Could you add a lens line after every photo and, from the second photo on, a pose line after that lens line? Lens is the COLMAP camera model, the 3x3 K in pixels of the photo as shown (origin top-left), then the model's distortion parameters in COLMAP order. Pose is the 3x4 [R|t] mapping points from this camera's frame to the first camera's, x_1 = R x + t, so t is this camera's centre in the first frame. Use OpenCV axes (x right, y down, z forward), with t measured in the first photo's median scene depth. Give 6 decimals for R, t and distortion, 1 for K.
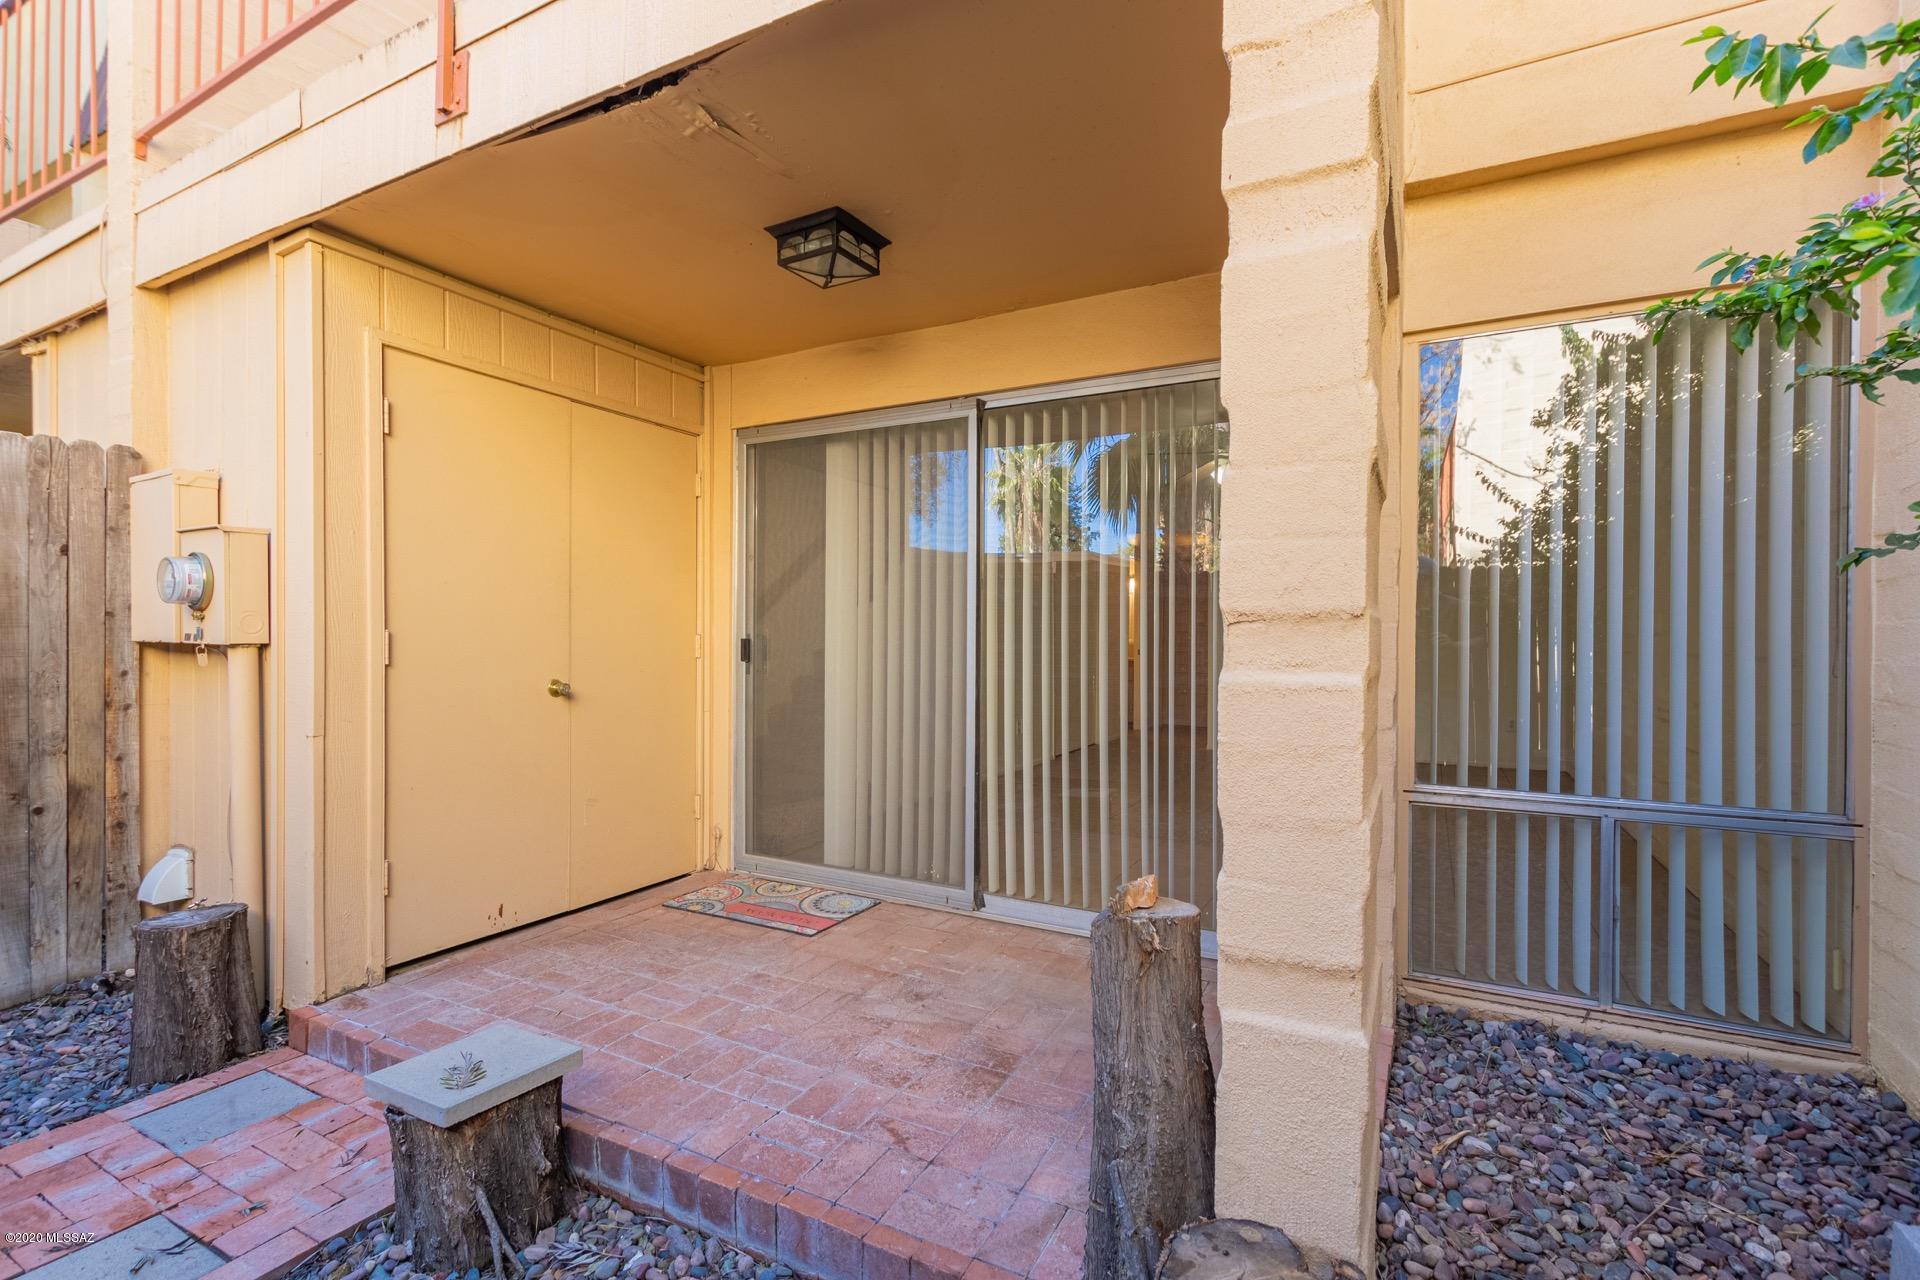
lens RADIAL K [[871.6, 0, 959.3], [0, 871.6, 645.7], [0, 0, 1]] dist [0.010152, -0.002784]
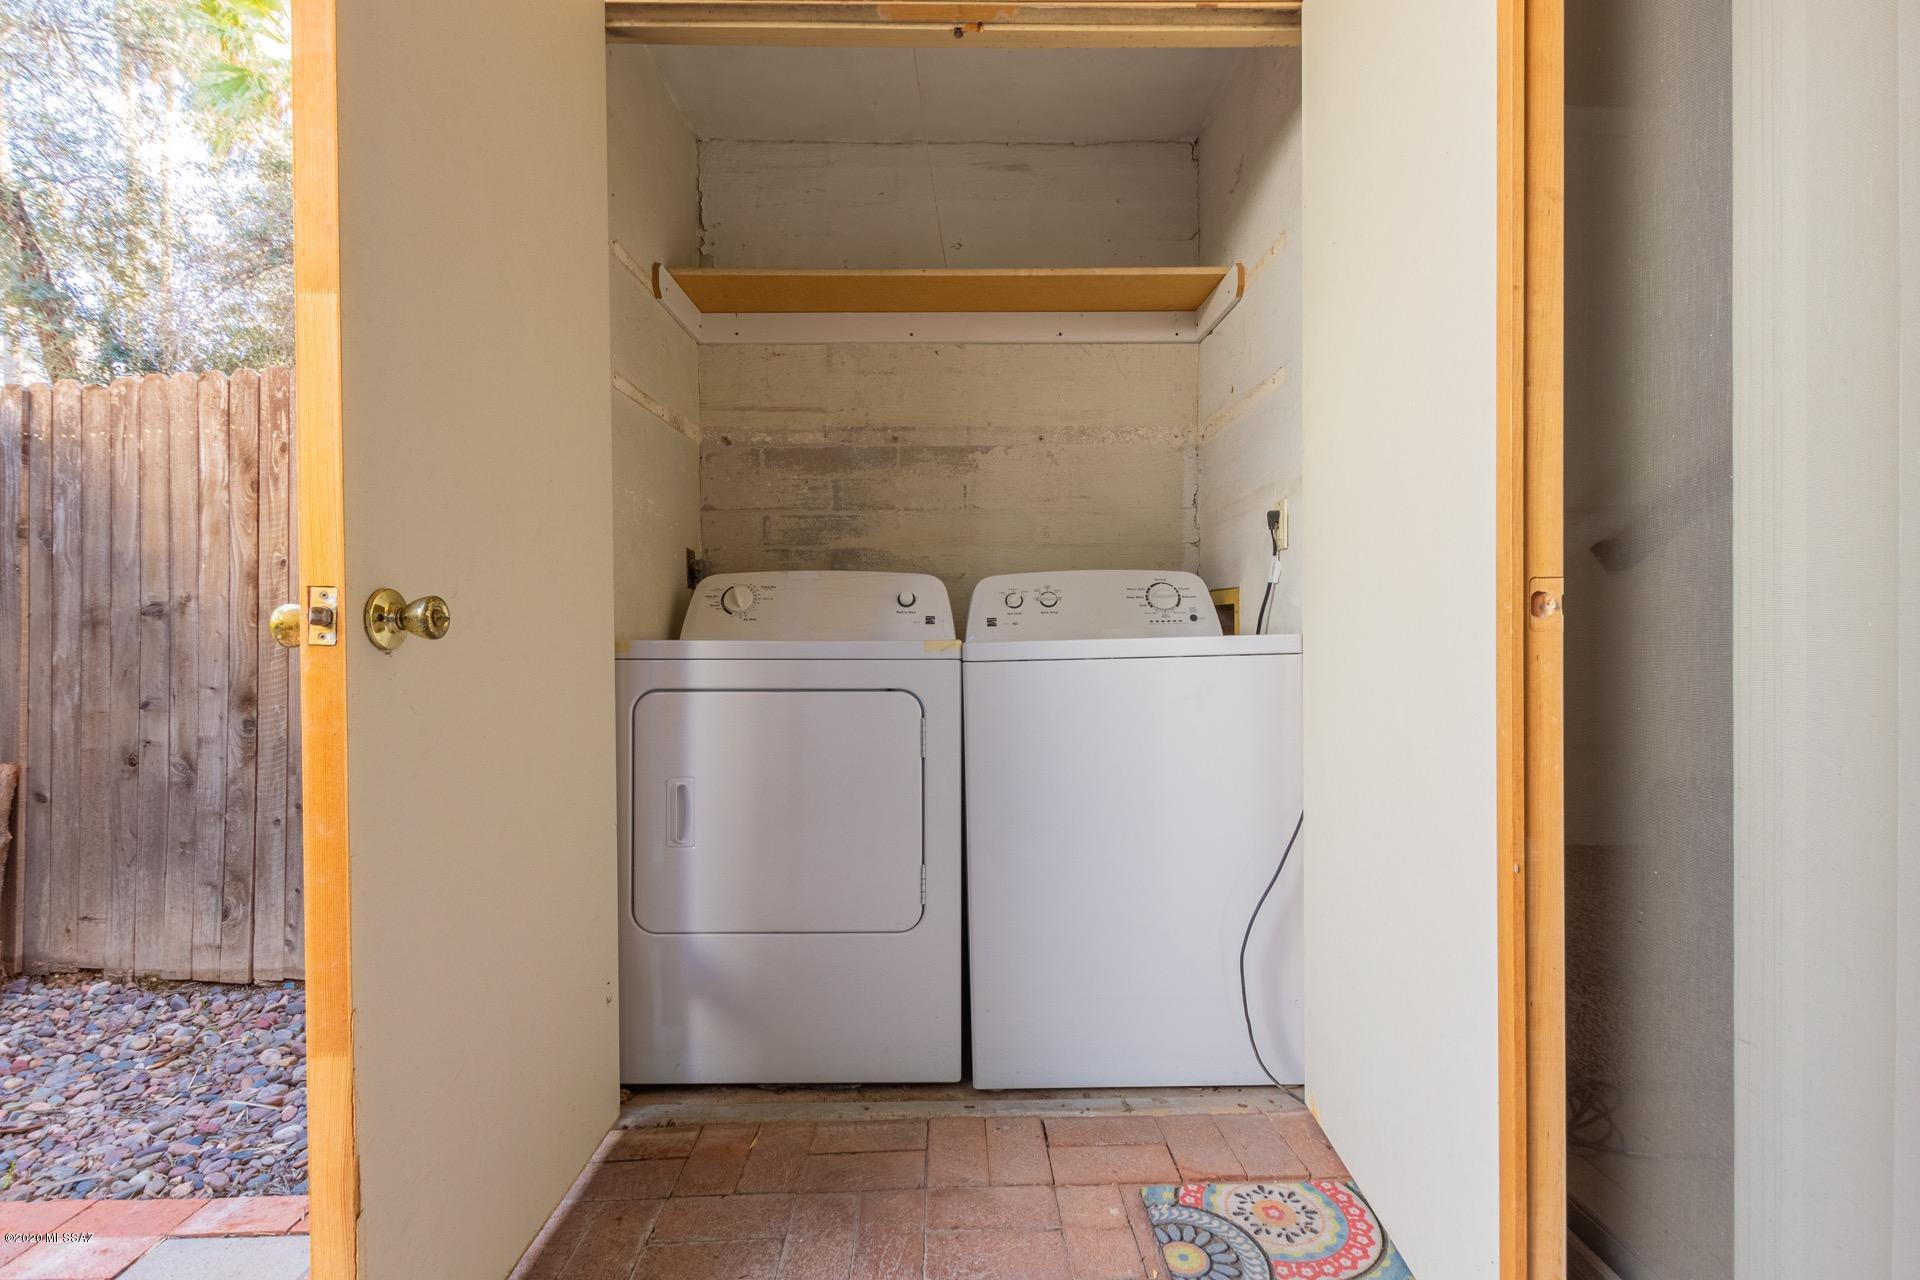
lens RADIAL K [[871.6, 0, 966.1], [0, 871.6, 638.1], [0, 0, 1]] dist [0.010152, -0.002784]
pose [[0.486191, -0.004489, -0.873841, -0.037989], [0.003946, 0.999988, -0.002941, 0.052198], [0.873844, -0.002018, 0.486202, 0.727473]]
